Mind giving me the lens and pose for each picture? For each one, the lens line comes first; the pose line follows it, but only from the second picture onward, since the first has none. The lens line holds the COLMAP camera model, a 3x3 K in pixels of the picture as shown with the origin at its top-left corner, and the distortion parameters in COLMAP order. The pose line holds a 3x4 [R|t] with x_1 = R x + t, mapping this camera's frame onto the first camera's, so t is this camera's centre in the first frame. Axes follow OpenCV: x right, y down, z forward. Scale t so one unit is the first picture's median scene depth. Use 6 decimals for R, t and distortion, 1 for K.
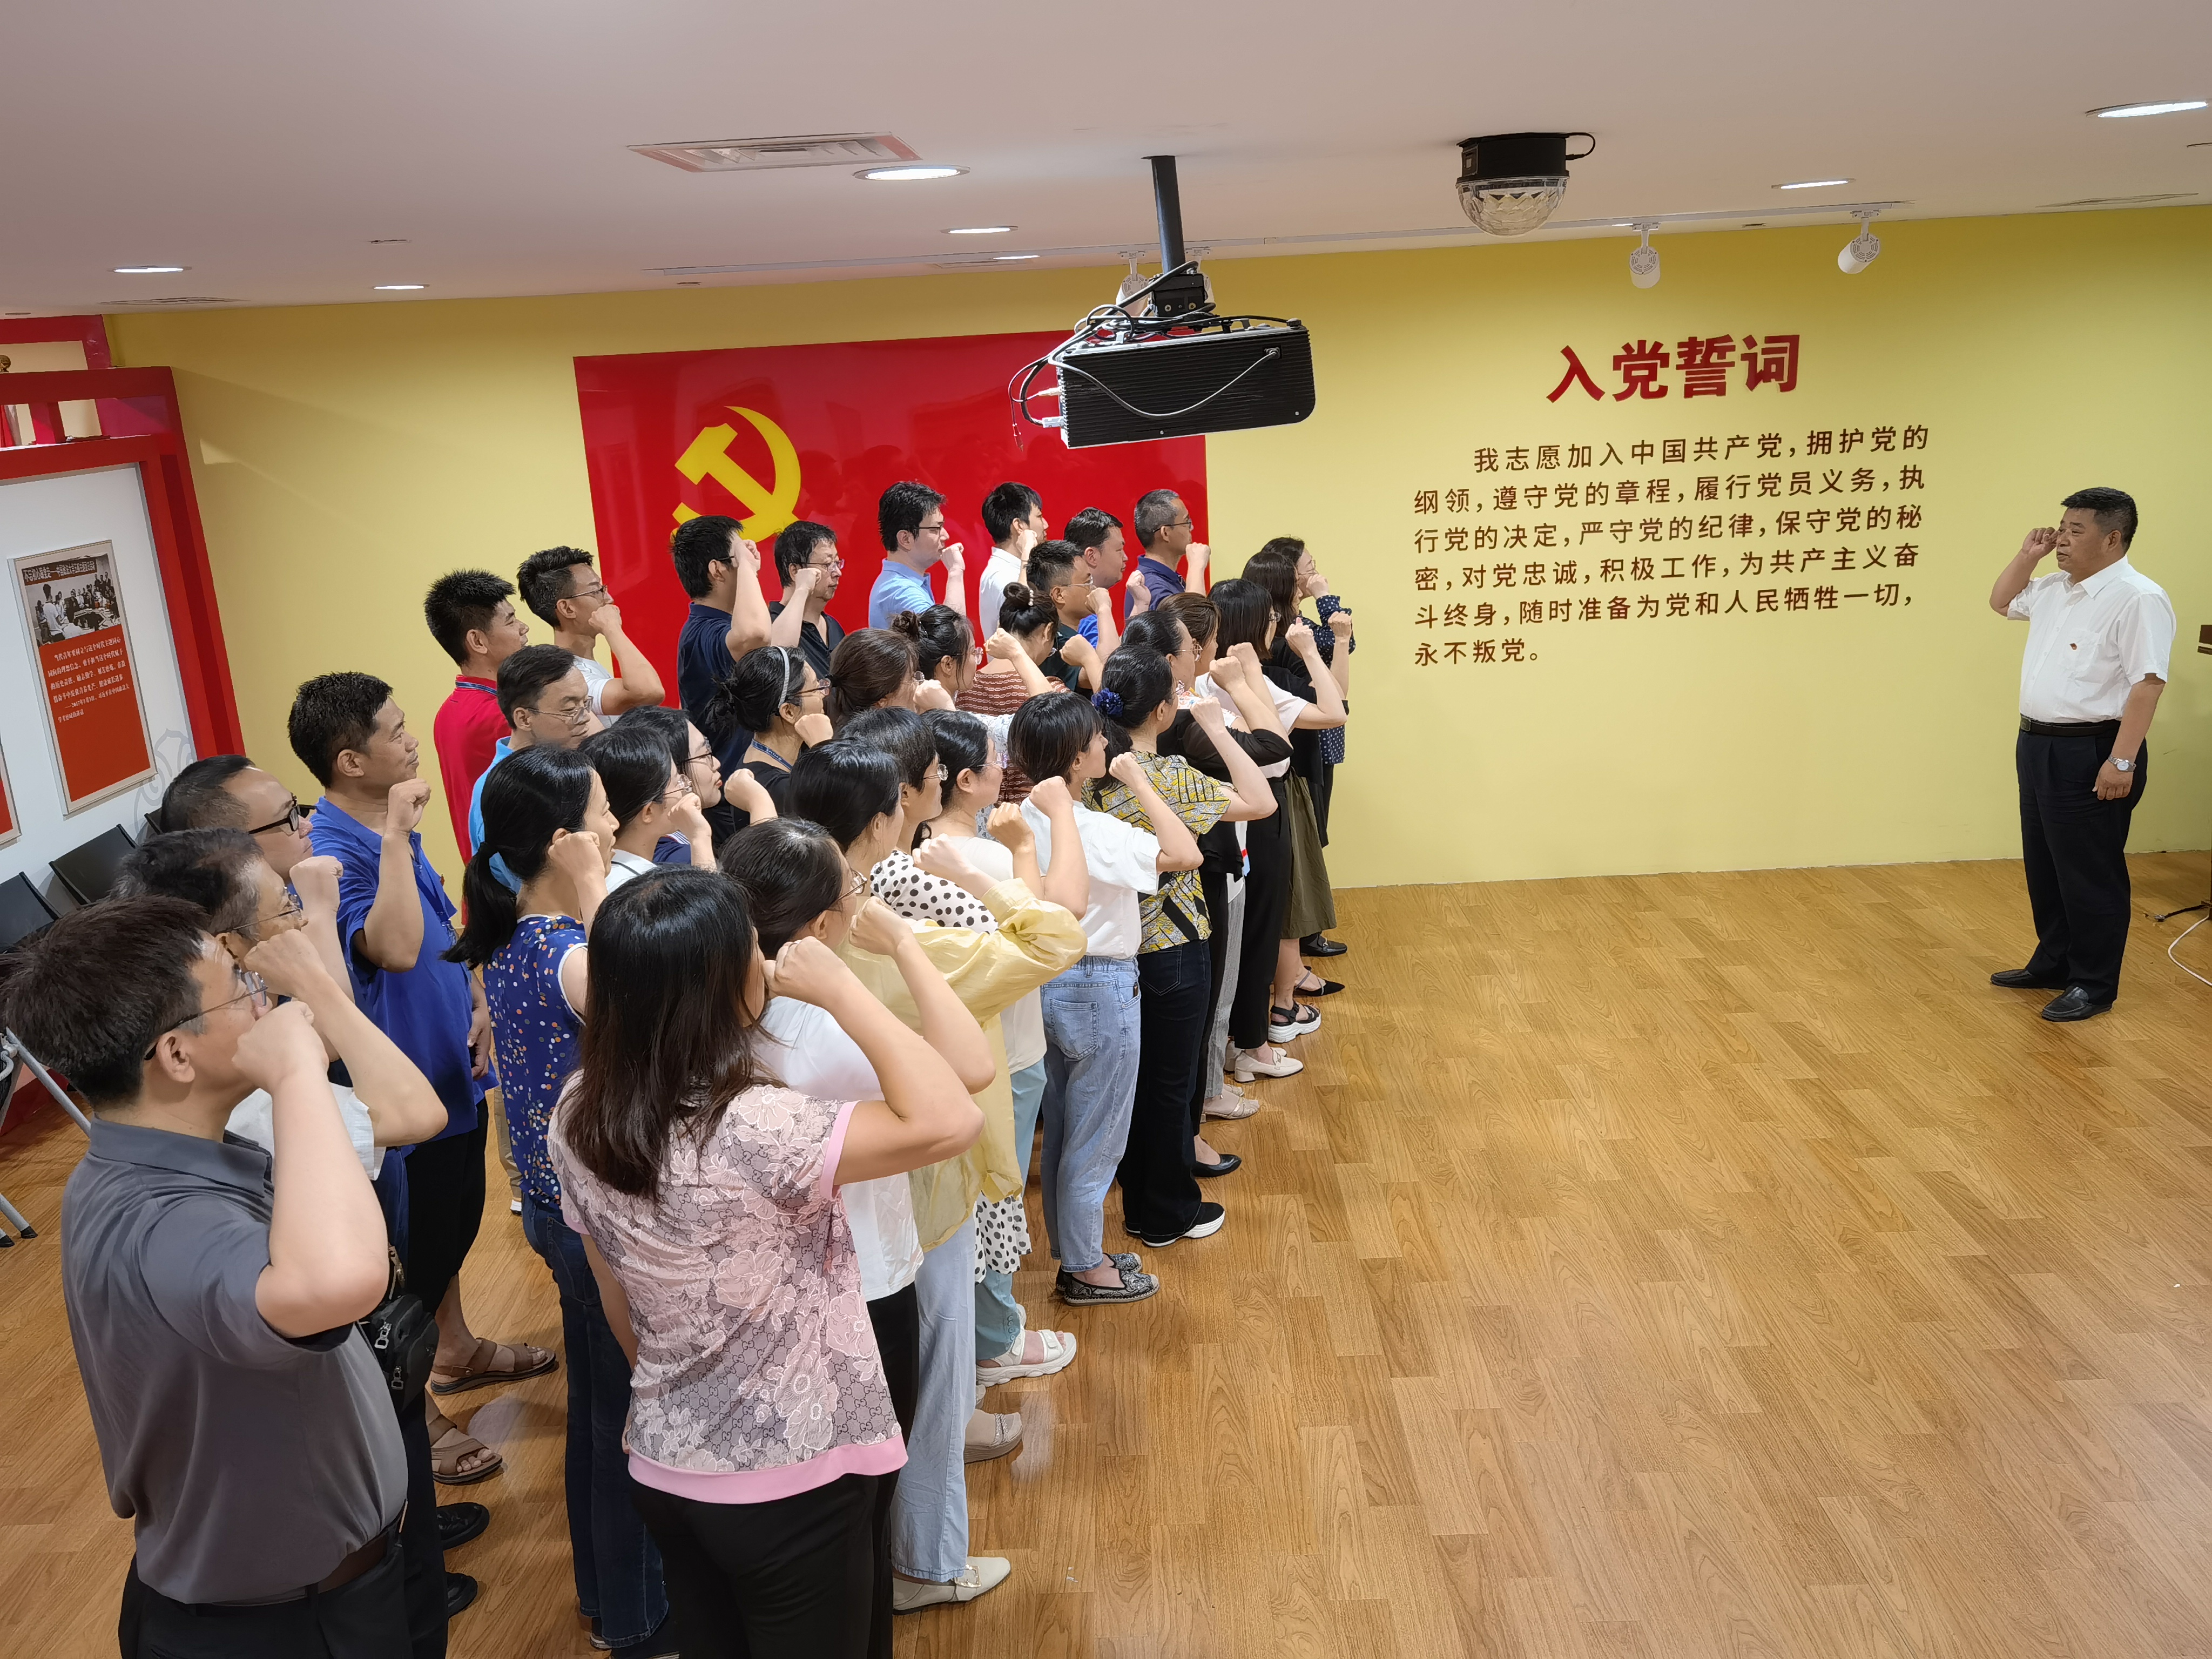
lens RADIAL K [[1706.5, 0, 1100.0], [0, 1706.5, 834.3], [0, 0, 1]] dist [0.007302, 0.028178]
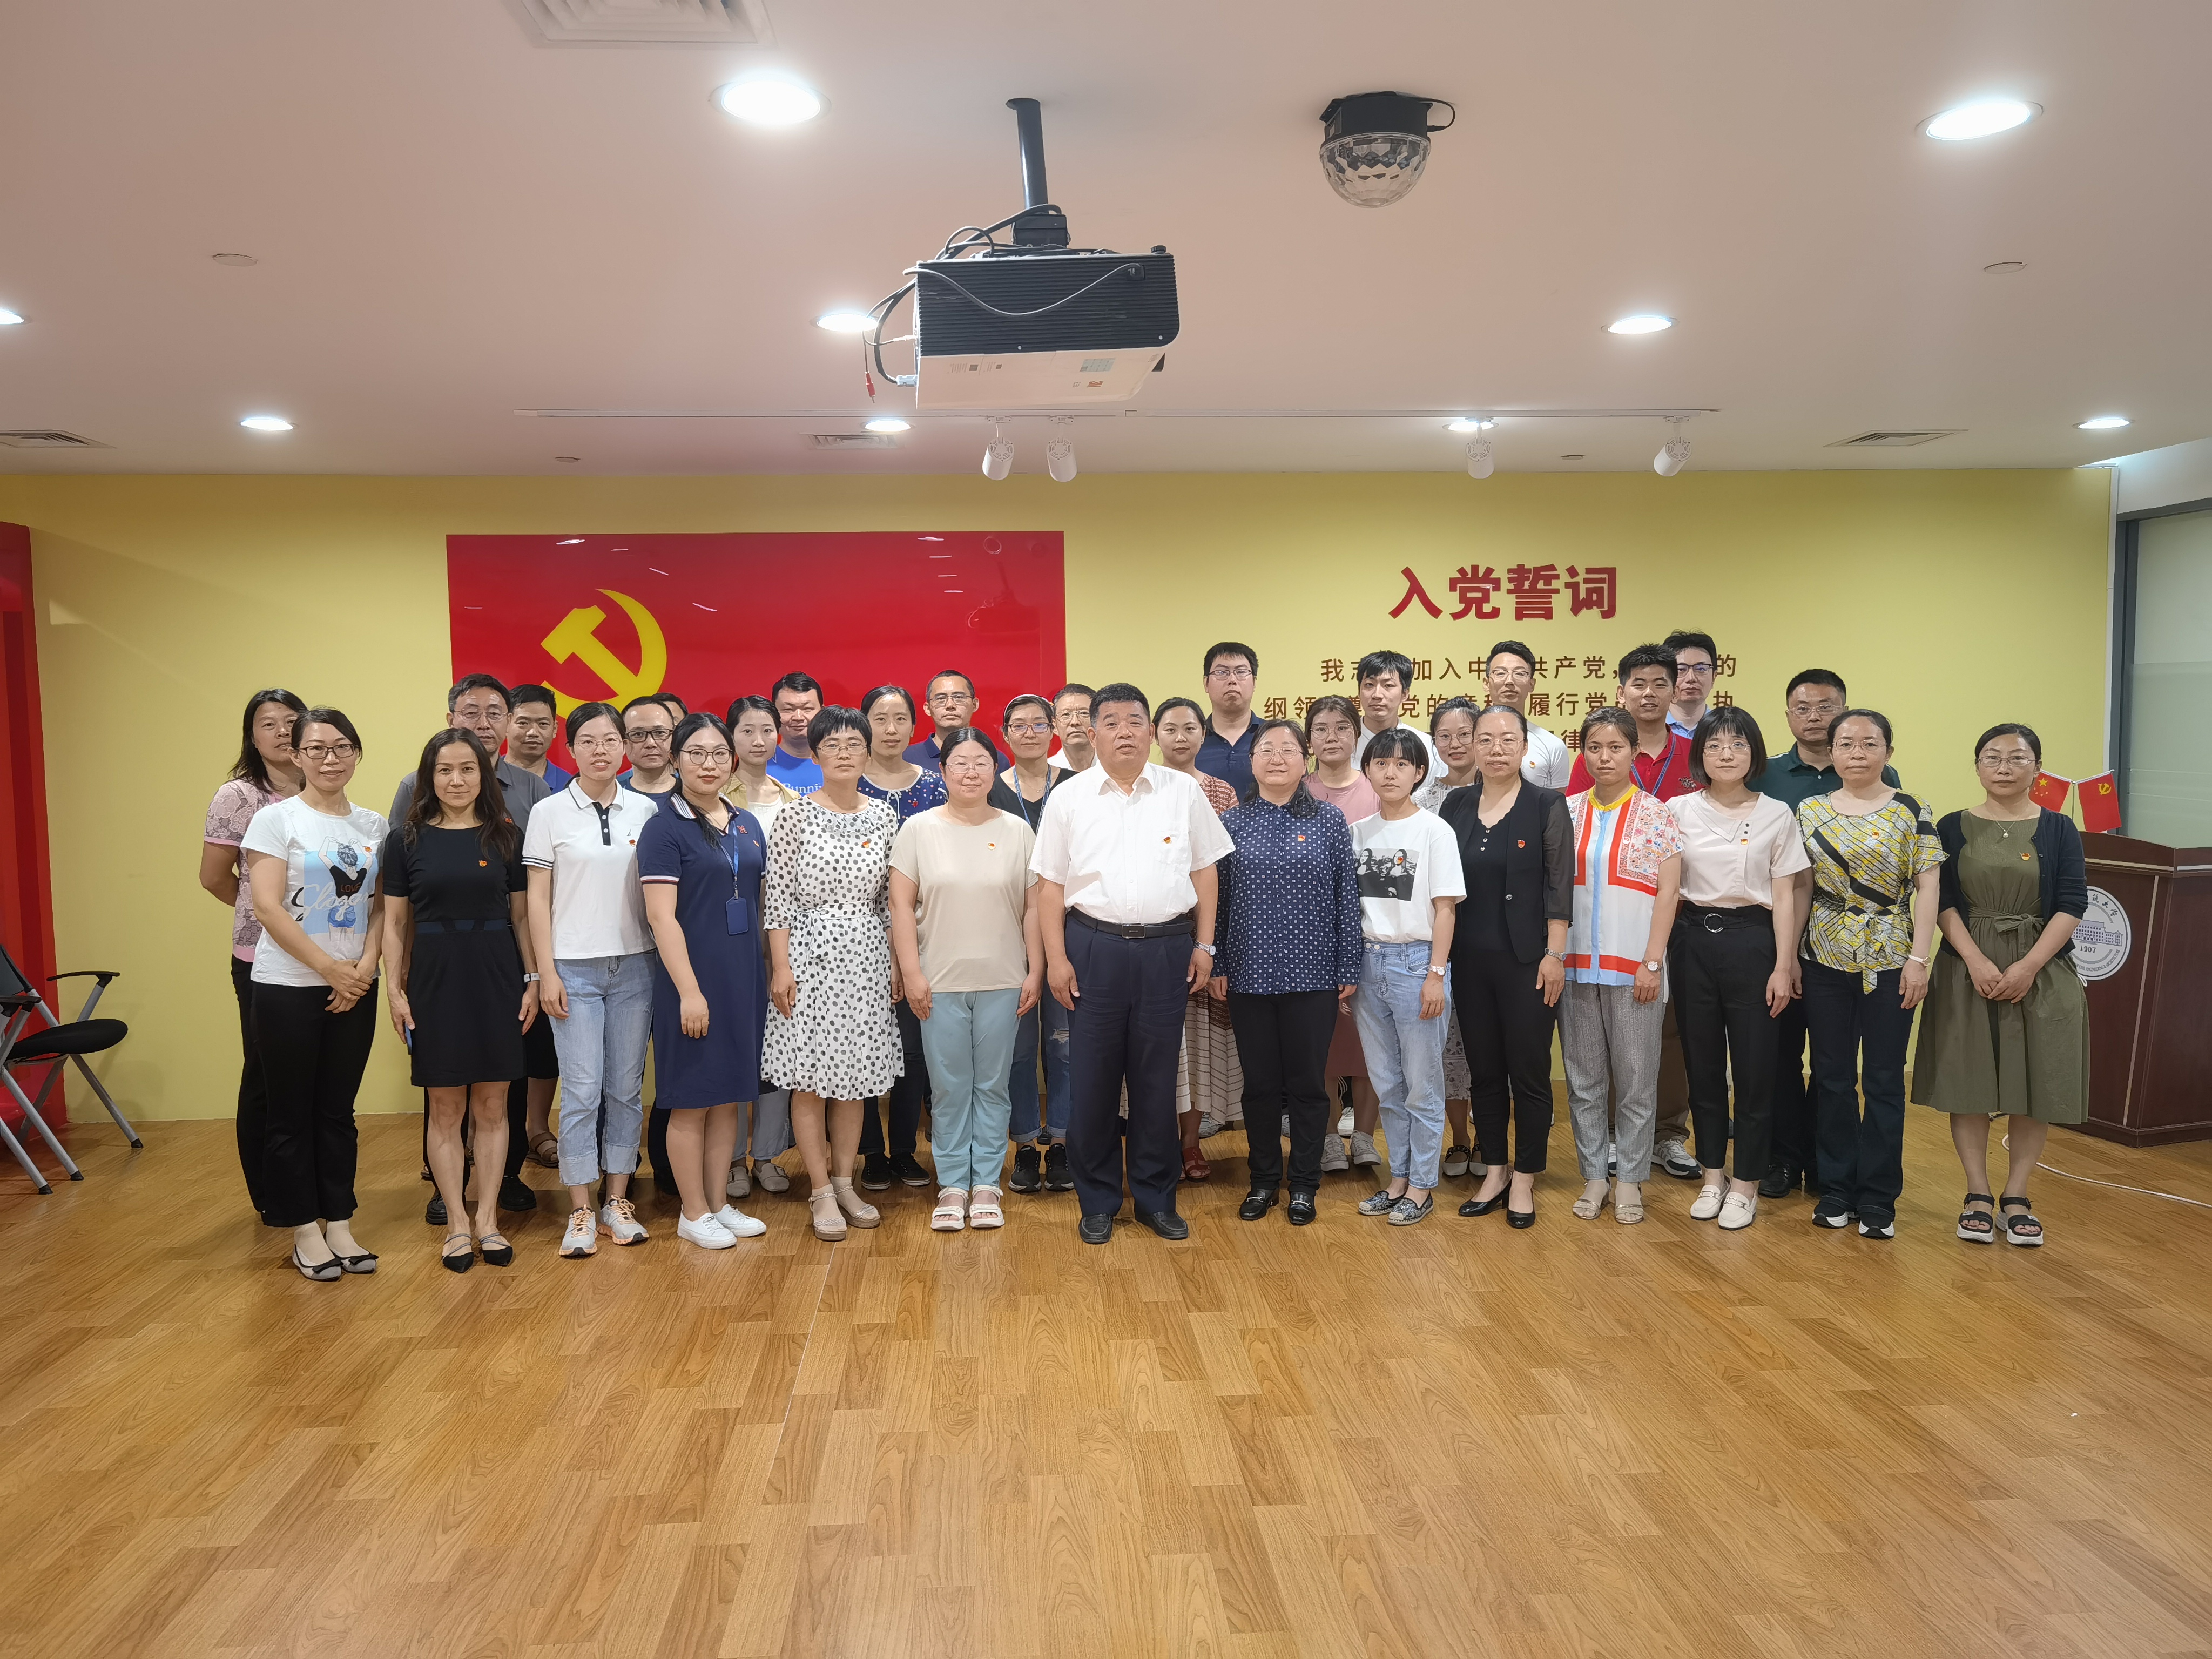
lens RADIAL K [[1610.8, 0, 1092.6], [0, 1610.8, 842.8], [0, 0, 1]] dist [0.010277, 0.015035]
pose [[0.996483, 0.032494, 0.077245, 0.006449], [-0.016568, 0.979960, -0.198505, 0.085451], [-0.082147, 0.196527, 0.977051, 0.068376]]
